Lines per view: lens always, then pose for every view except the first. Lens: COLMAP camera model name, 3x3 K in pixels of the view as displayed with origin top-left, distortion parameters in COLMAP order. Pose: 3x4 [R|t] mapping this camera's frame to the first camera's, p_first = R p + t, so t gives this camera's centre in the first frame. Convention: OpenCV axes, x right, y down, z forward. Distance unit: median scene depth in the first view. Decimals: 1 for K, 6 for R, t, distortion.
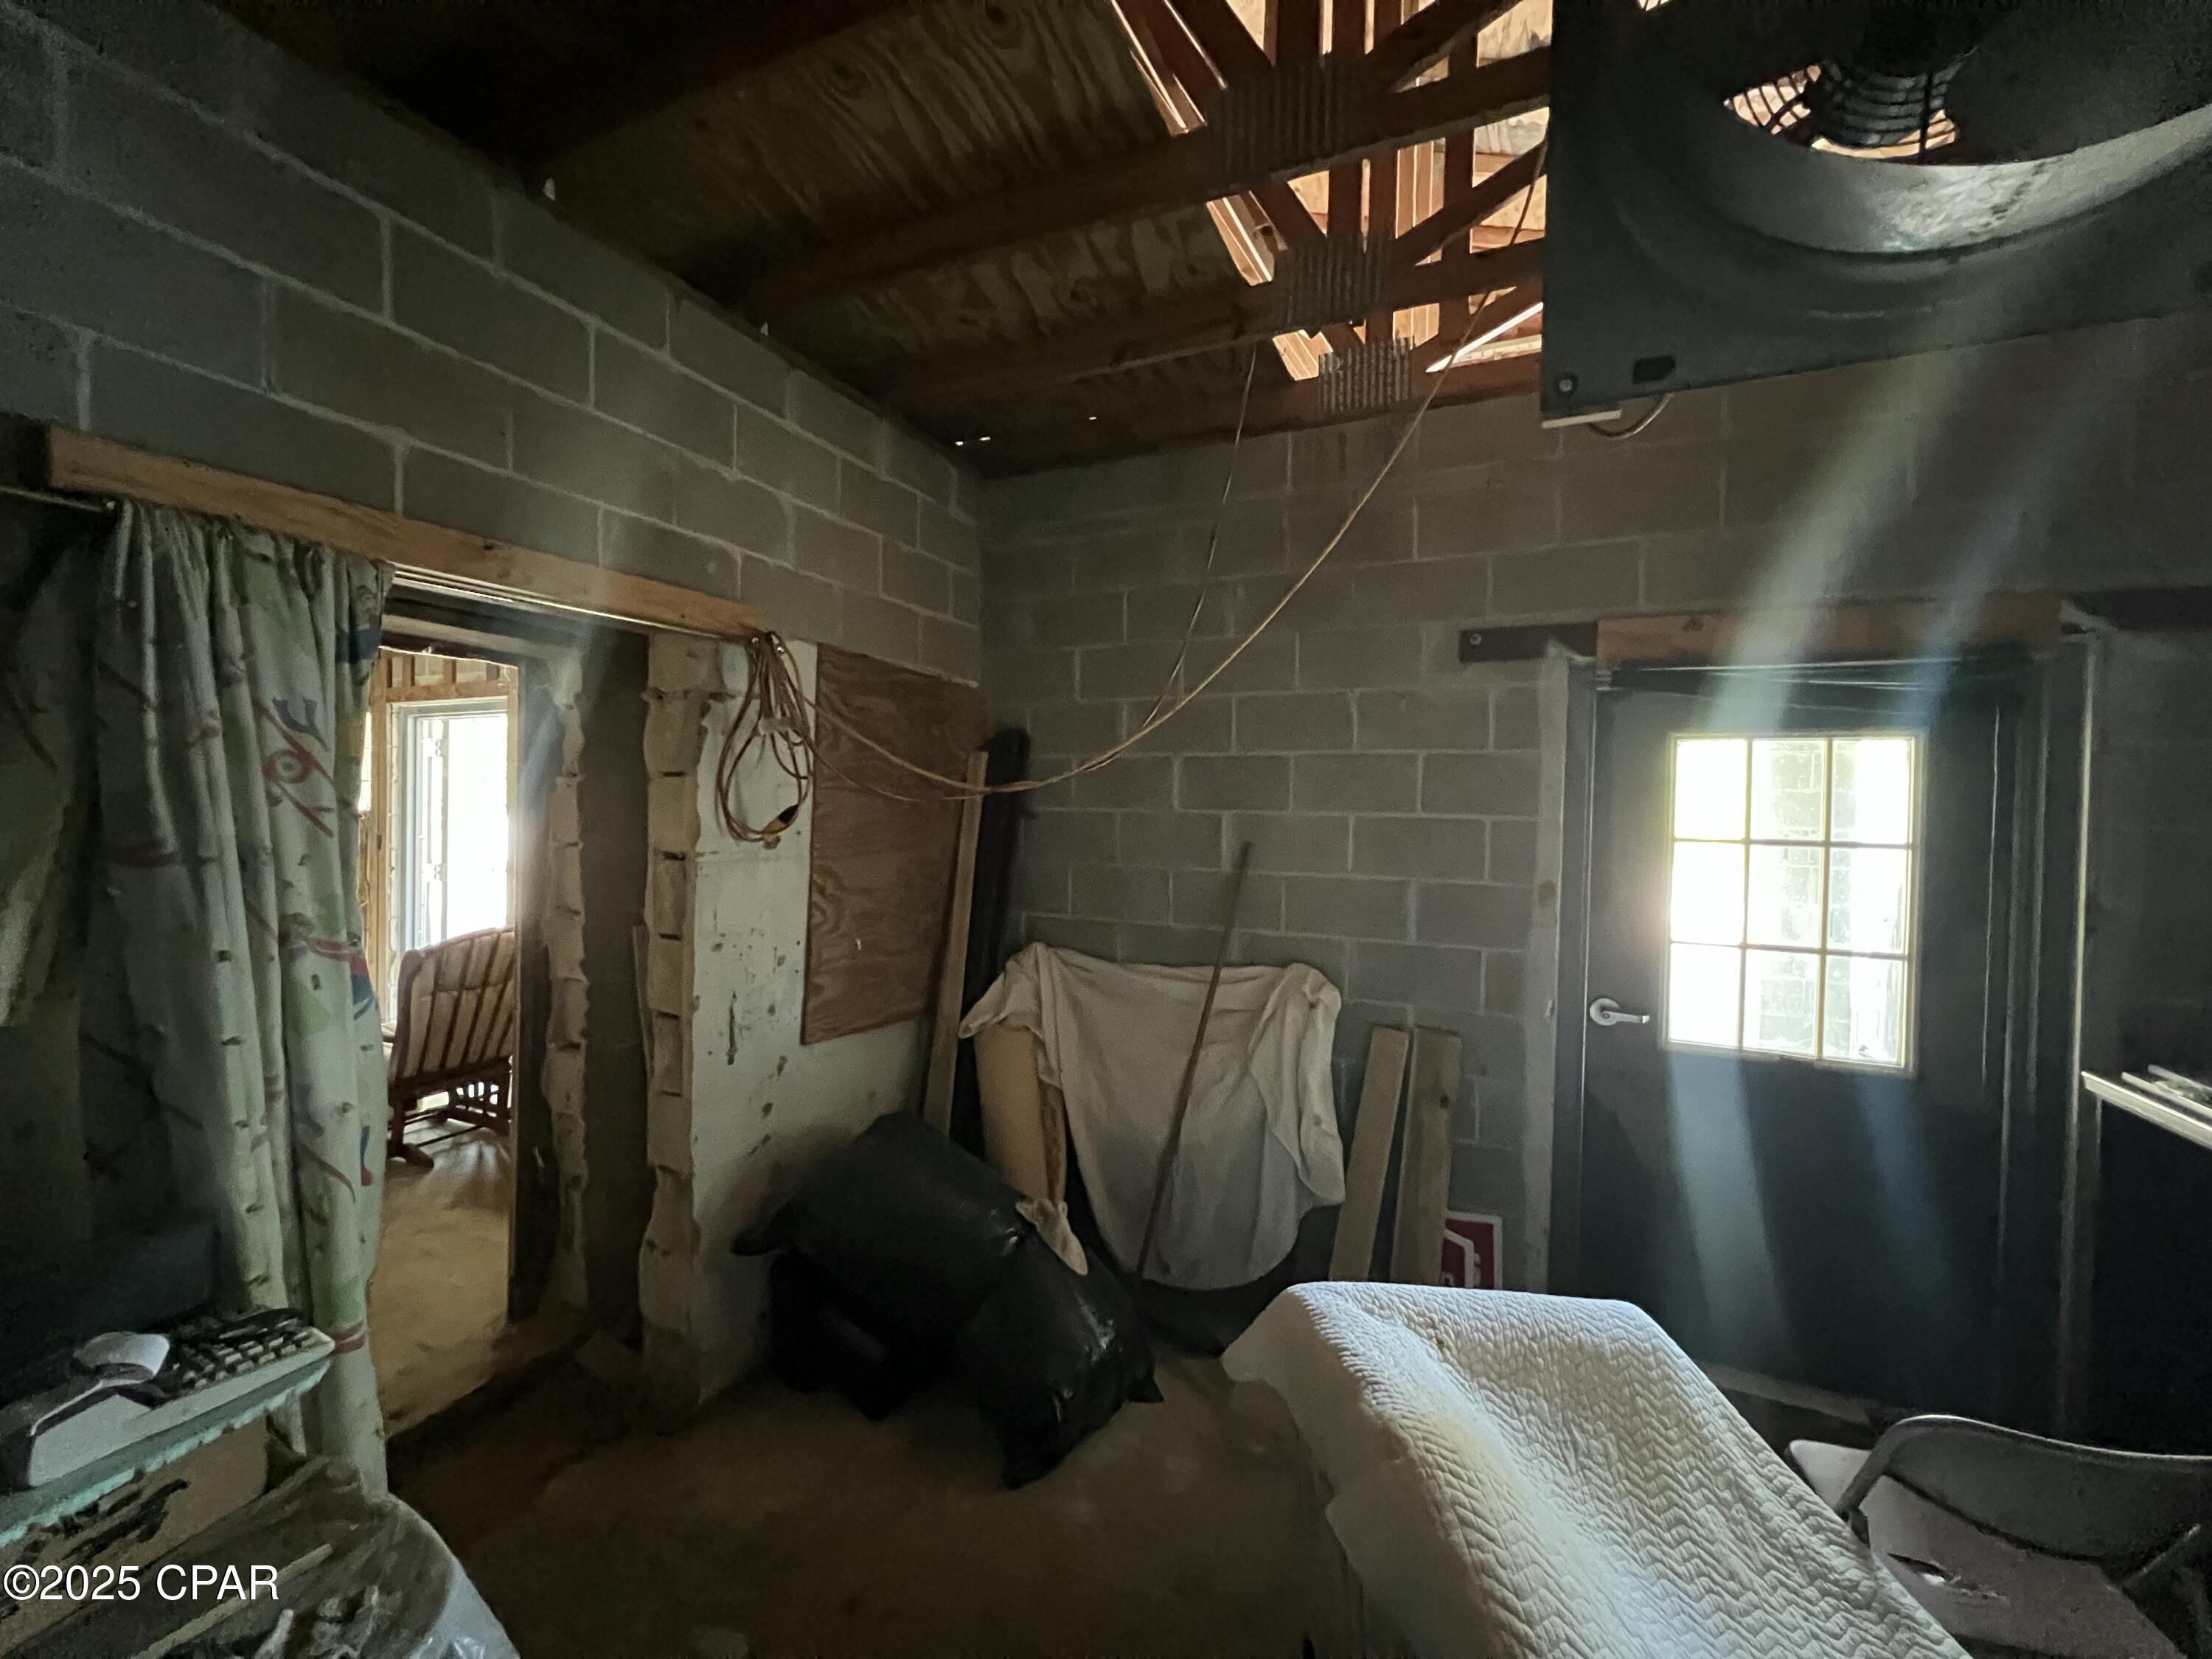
lens RADIAL K [[886.6, 0, 1098.3], [0, 886.6, 828.2], [0, 0, 1]] dist [-0.000930, 0.001004]
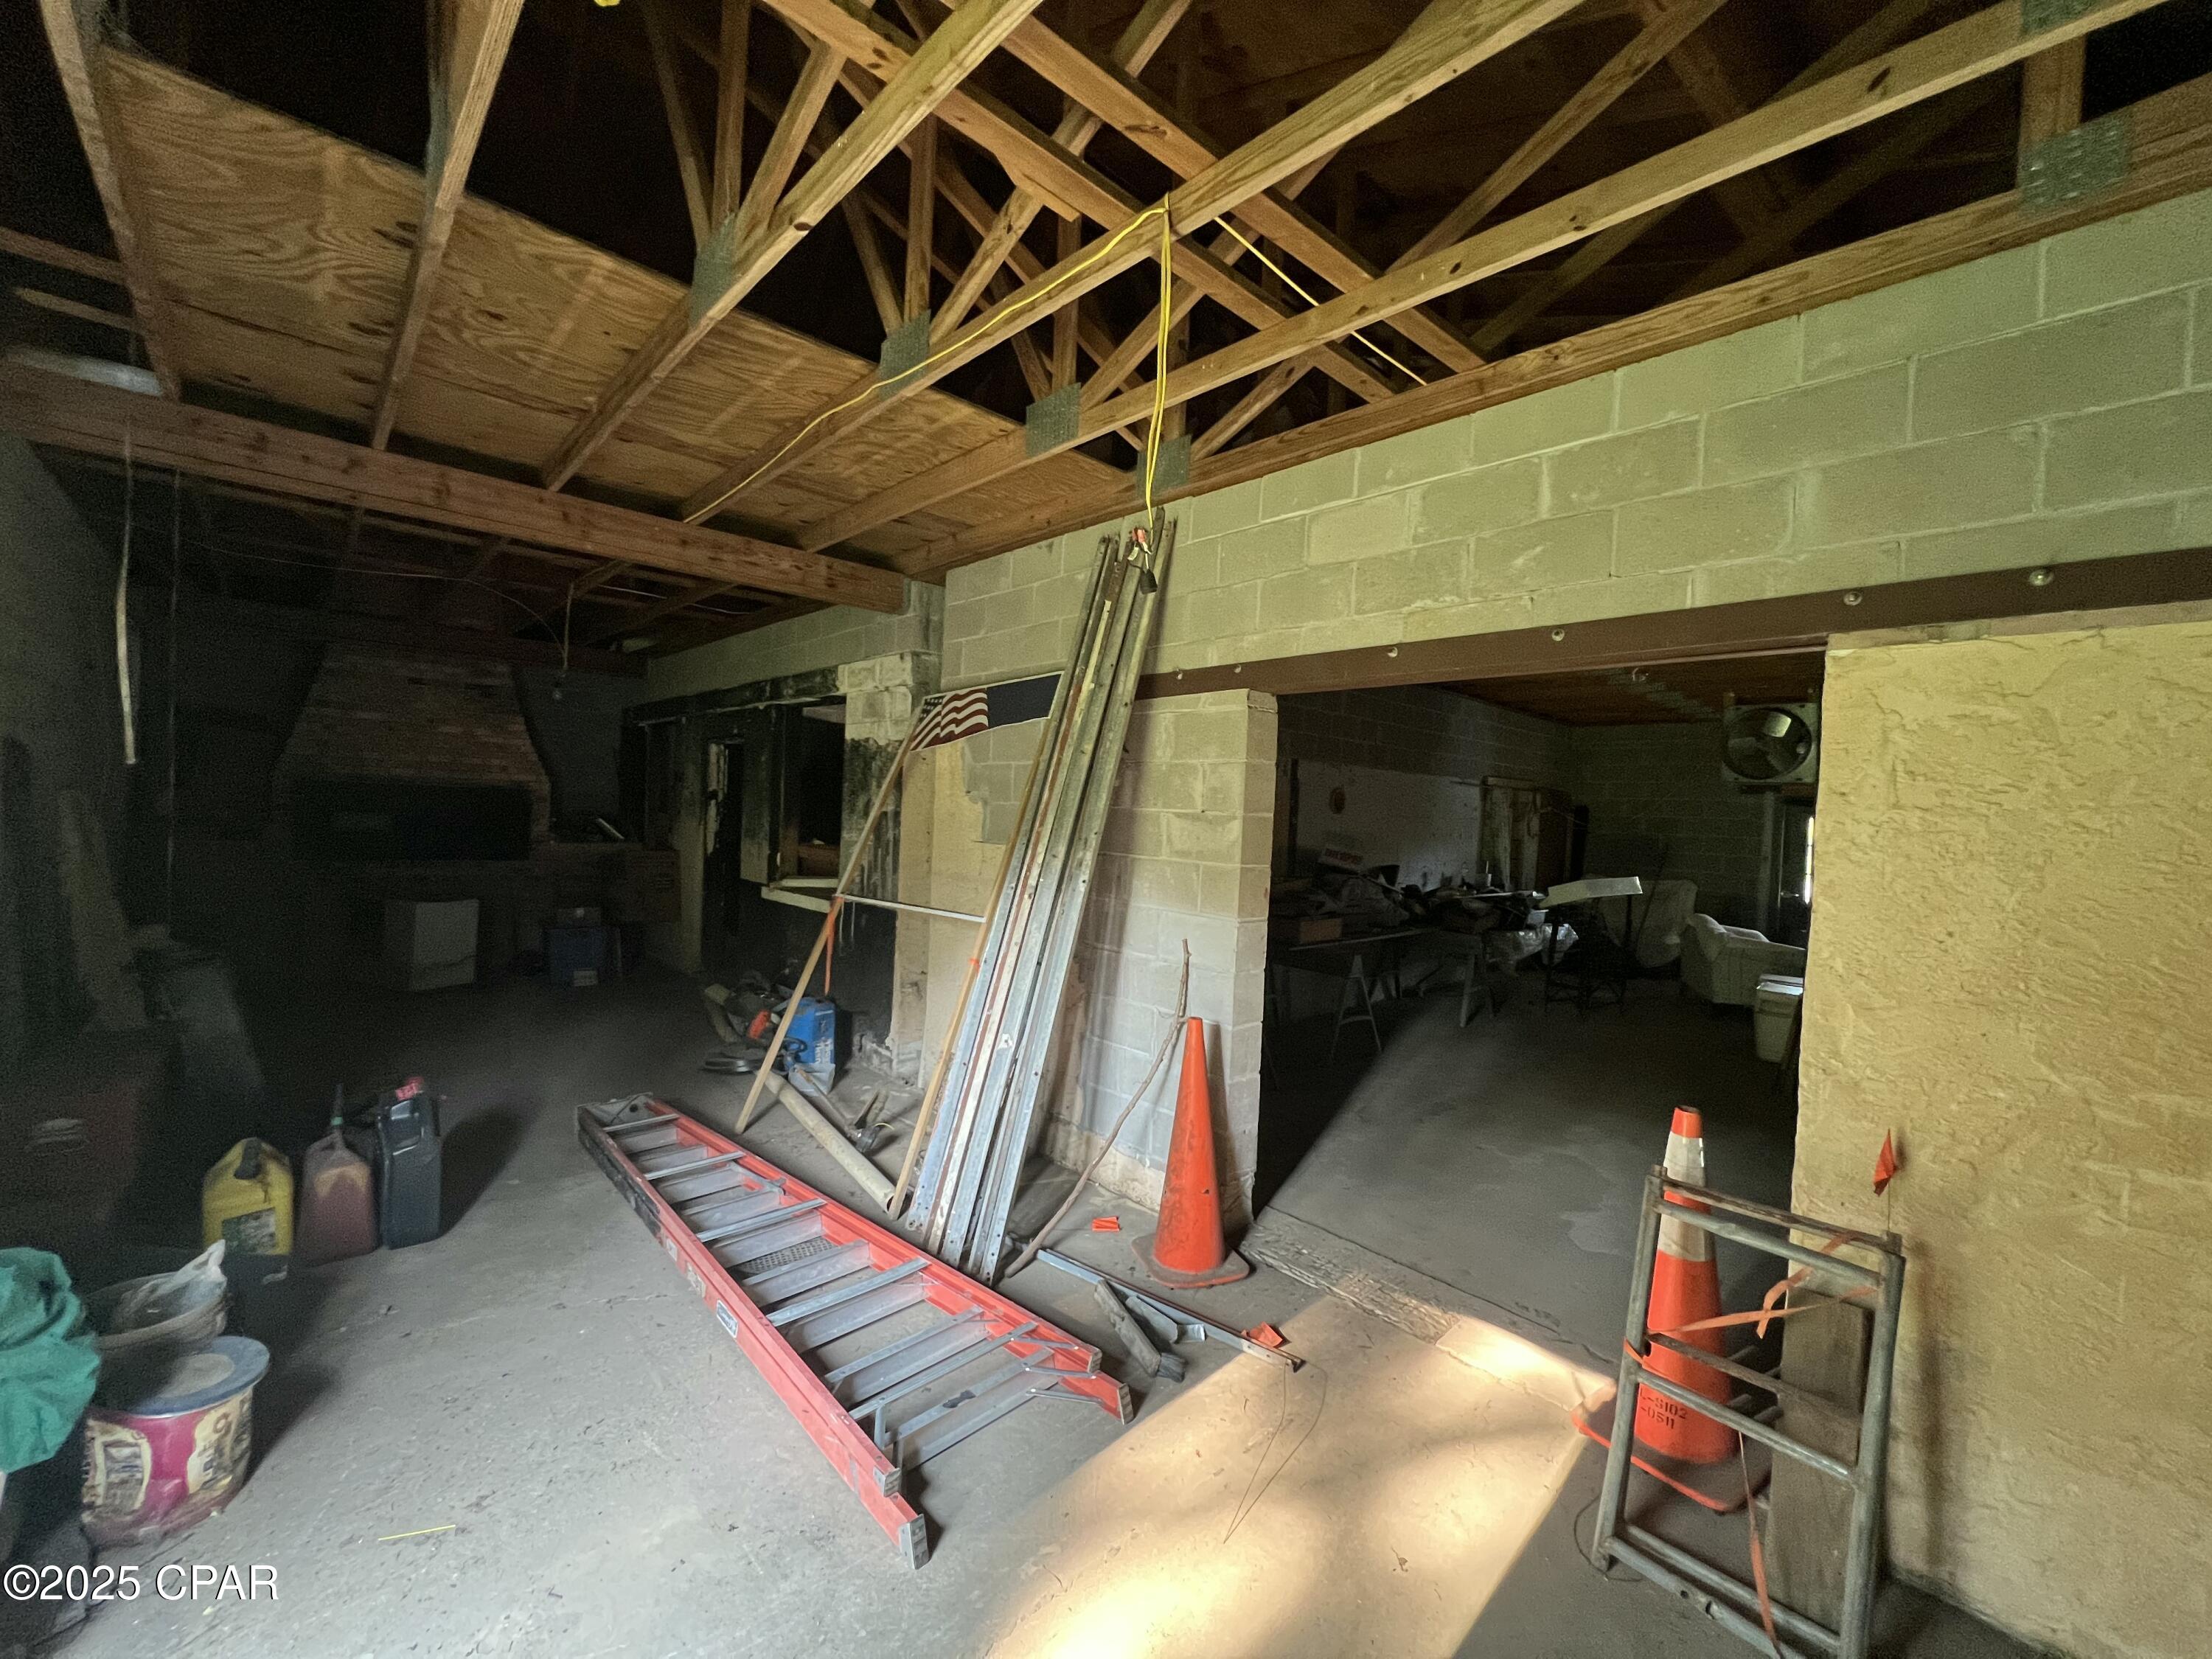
lens RADIAL K [[886.6, 0, 1112.1], [0, 886.6, 826.9], [0, 0, 1]] dist [-0.000930, 0.001004]
pose [[0.927011, 0.022096, -0.374382, -0.516620], [-0.028493, 0.999527, -0.011562, 0.050377], [0.373949, 0.021385, 0.927203, -2.829243]]
